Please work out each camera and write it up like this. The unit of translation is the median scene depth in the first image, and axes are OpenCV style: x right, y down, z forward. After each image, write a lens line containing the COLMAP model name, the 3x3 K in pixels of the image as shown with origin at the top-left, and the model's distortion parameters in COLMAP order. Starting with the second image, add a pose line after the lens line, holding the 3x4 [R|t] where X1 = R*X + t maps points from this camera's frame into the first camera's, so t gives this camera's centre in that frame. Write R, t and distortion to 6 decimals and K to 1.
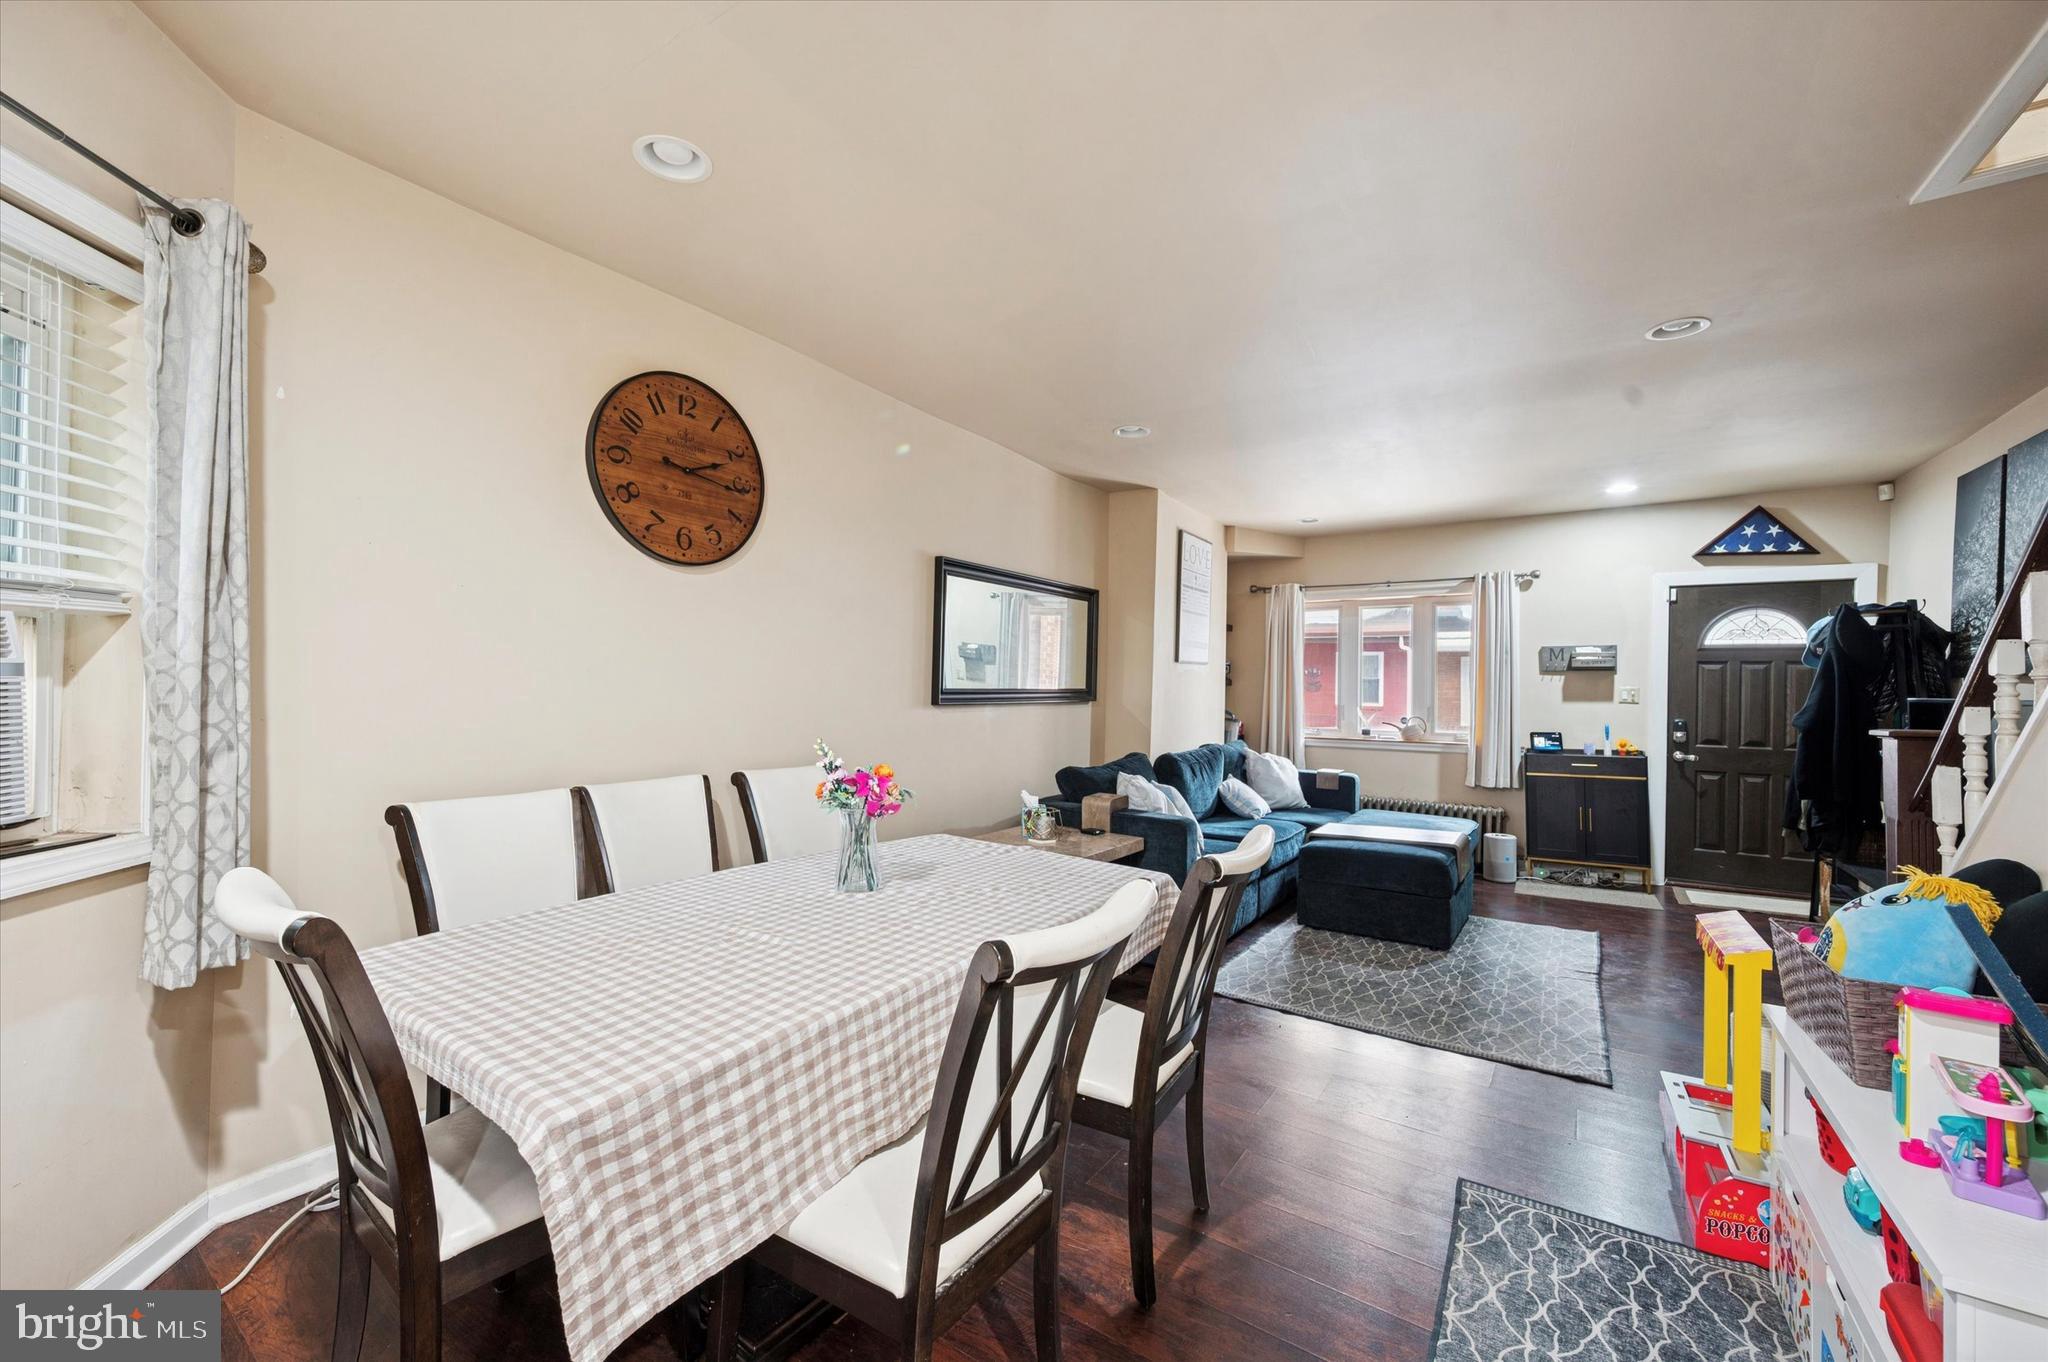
lens RADIAL K [[806.8, 0, 1023.3], [0, 806.8, 686.6], [0, 0, 1]] dist [-0.002209, -0.000113]
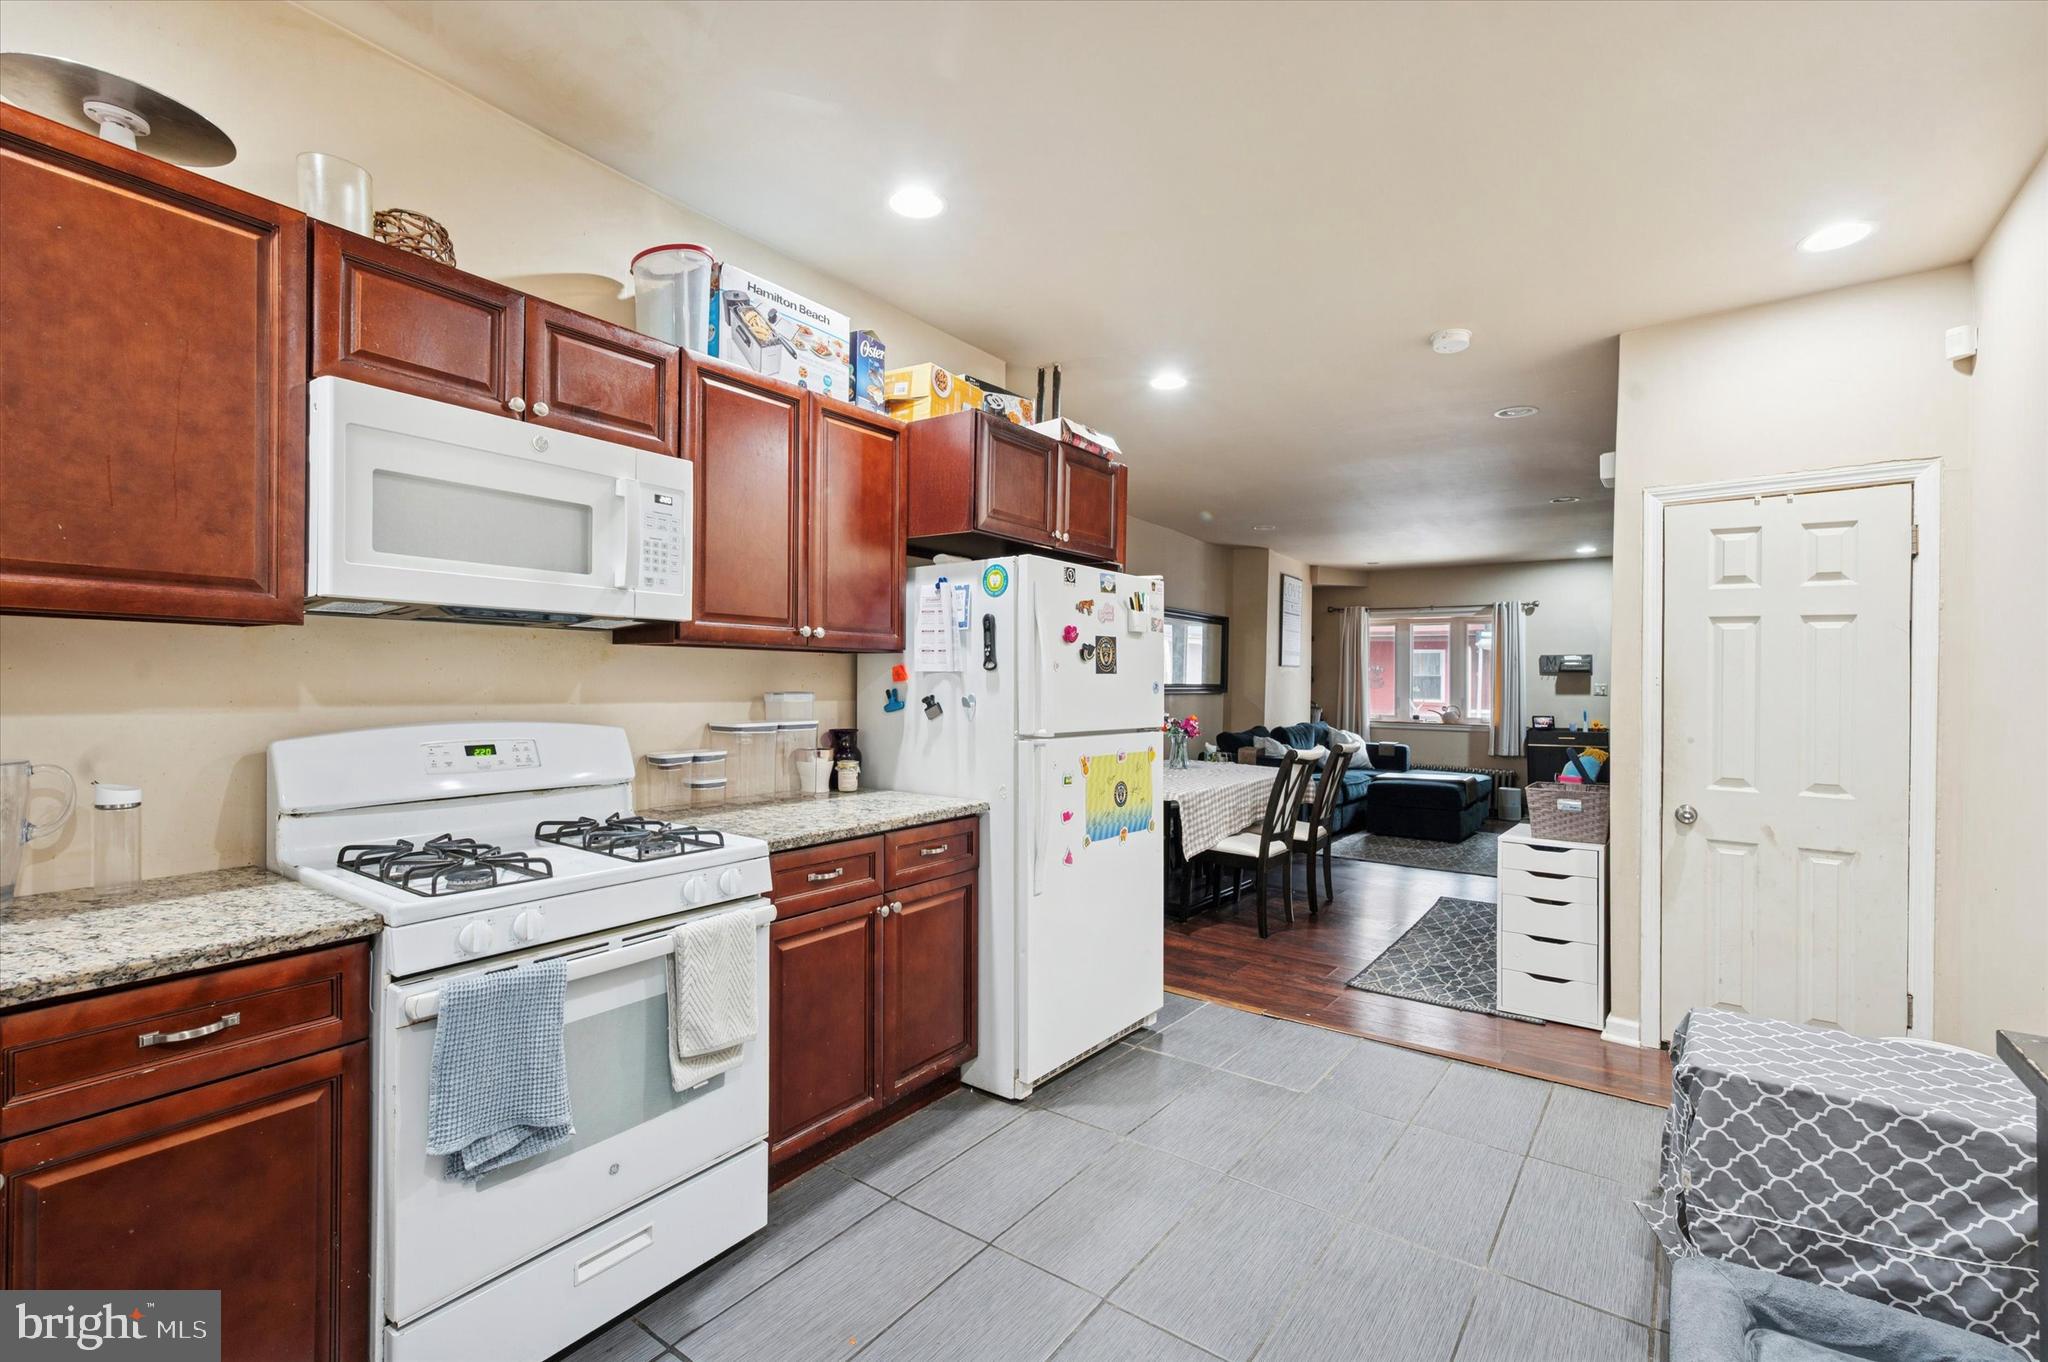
lens RADIAL K [[898.8, 0, 1024.1], [0, 898.8, 659.9], [0, 0, 1]] dist [-0.000362, -0.000658]
pose [[0.999497, 0.001890, -0.031660, -0.223457], [-0.002681, 0.999685, -0.024957, 0.000438], [0.031603, 0.025029, 0.999187, -0.640985]]
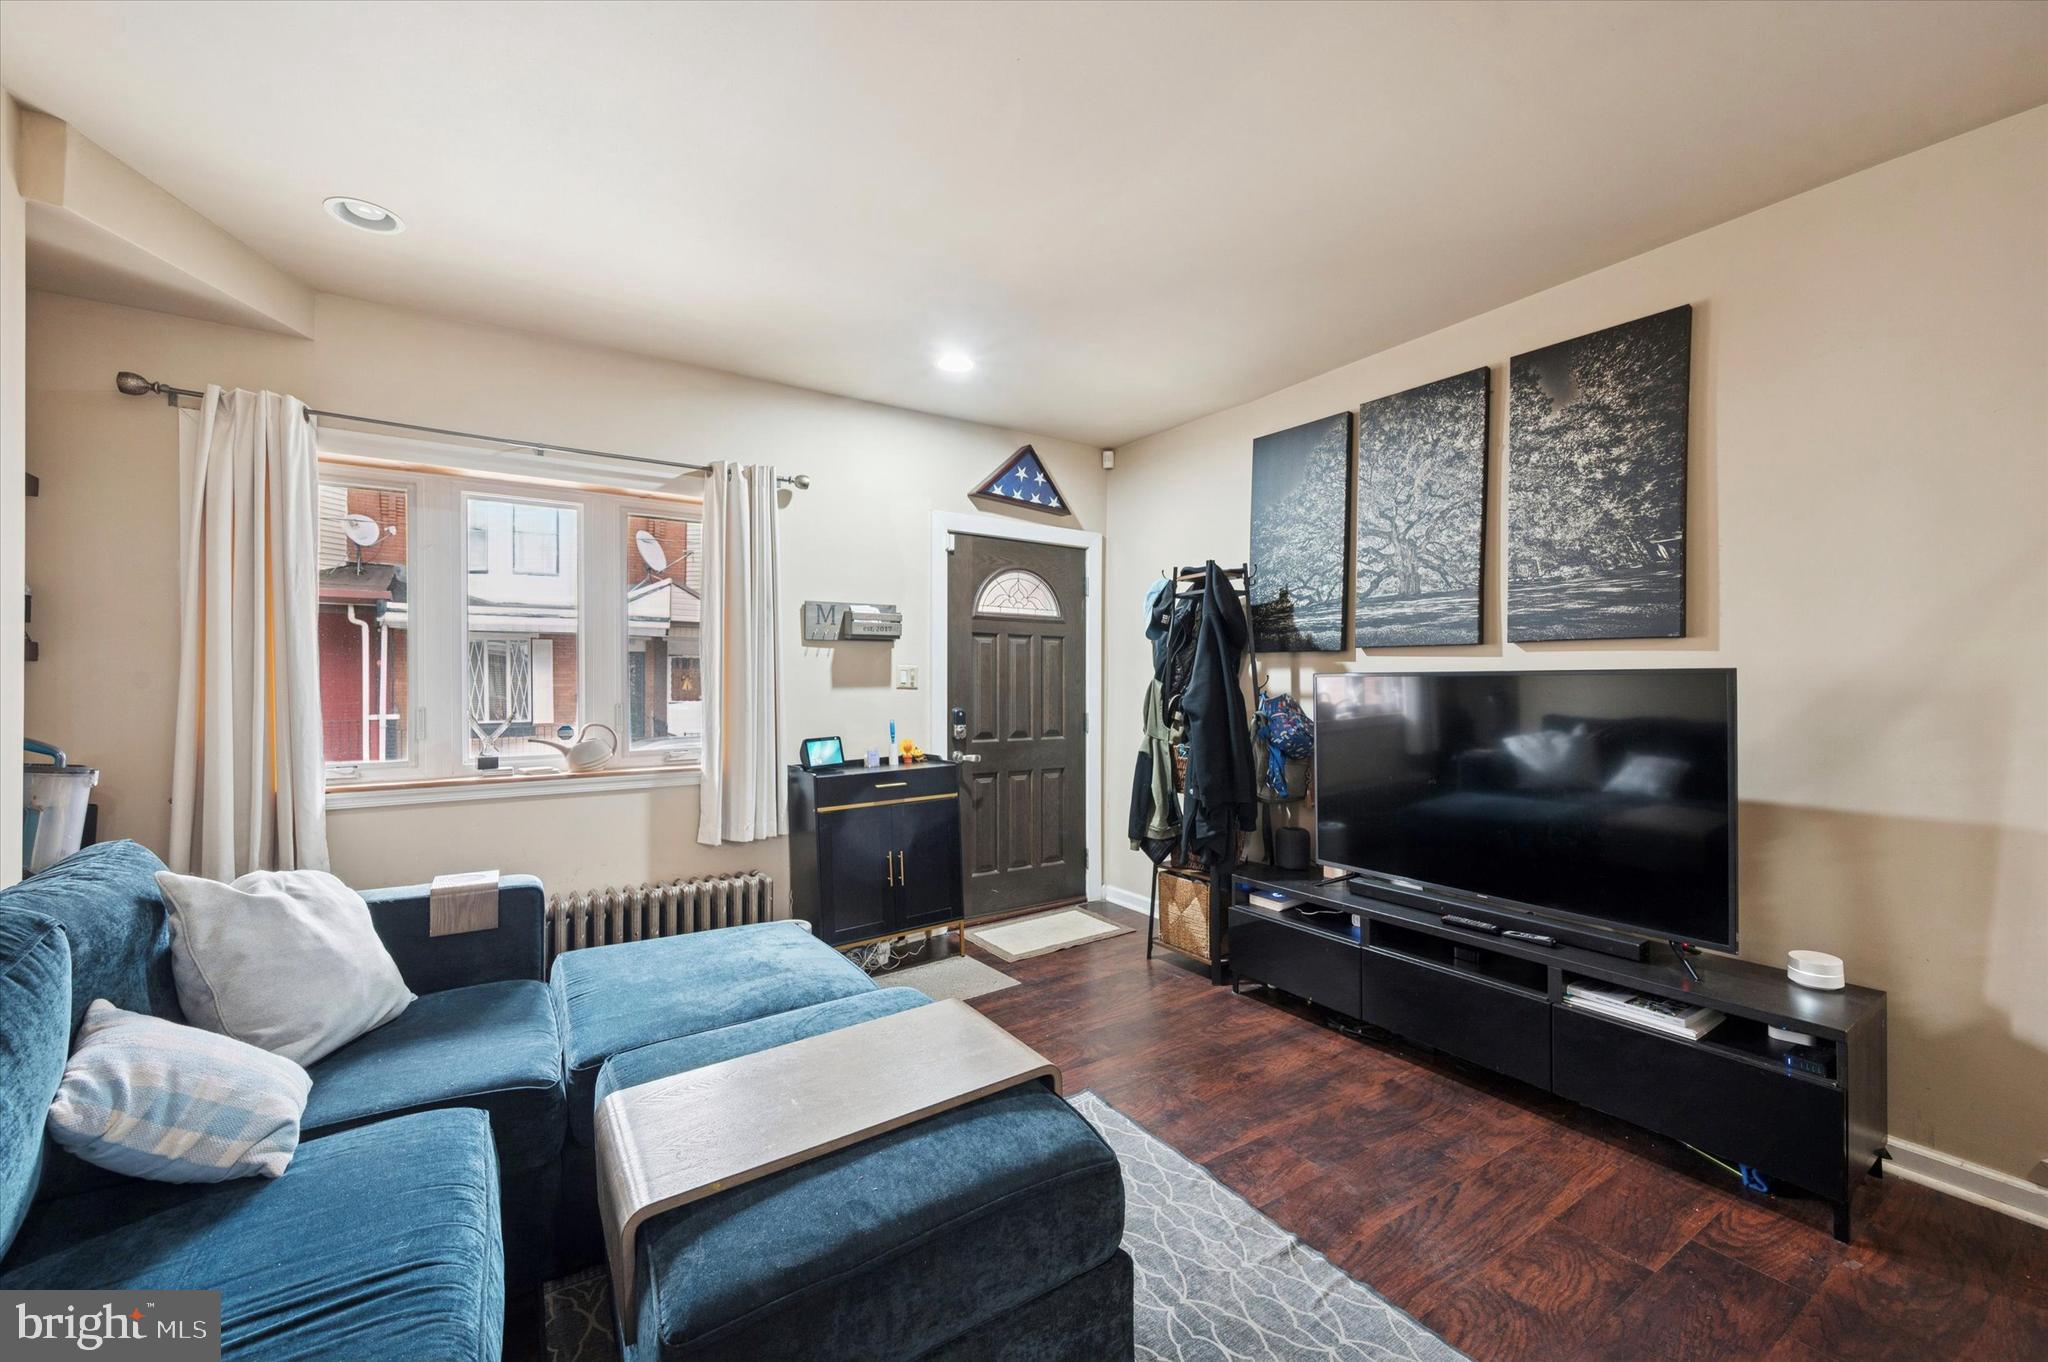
lens RADIAL K [[806.8, 0, 1028.8], [0, 806.8, 686.5], [0, 0, 1]] dist [-0.002209, -0.000113]
pose [[0.378149, -0.015481, 0.925615, 0.140227], [0.006240, 0.999880, 0.014174, 0.009835], [-0.925724, 0.000416, 0.378200, 0.656773]]
